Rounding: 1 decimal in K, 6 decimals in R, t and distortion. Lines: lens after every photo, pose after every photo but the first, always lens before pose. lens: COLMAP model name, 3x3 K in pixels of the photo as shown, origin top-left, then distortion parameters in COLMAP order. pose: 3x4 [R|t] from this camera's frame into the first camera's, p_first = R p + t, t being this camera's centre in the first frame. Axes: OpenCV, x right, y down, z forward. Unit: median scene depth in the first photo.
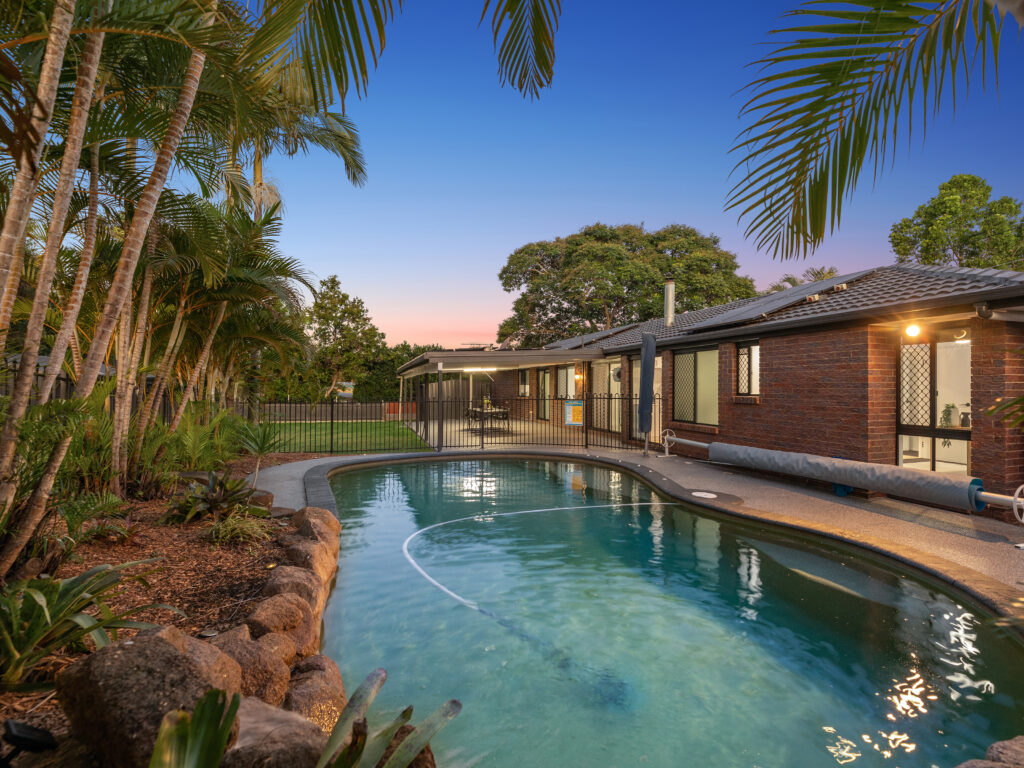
lens RADIAL K [[454.0, 0, 512.0], [0, 454.0, 384.0], [0, 0, 1]] dist [-0.001573, -0.000404]
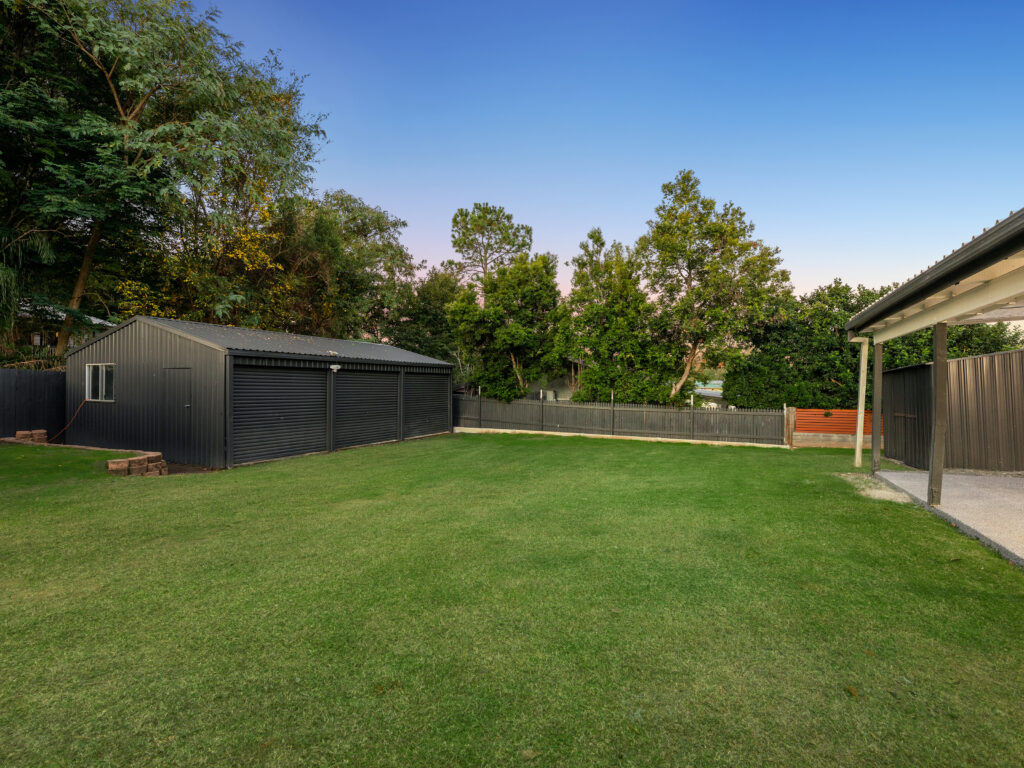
lens RADIAL K [[501.4, 0, 512.0], [0, 501.4, 384.0], [0, 0, 1]] dist [0.002052, 0.000112]
pose [[0.740319, 0.000254, -0.672256, -0.144656], [0.000448, 1.000000, 0.000872, 0.014144], [0.672256, -0.000947, 0.740319, 0.416009]]
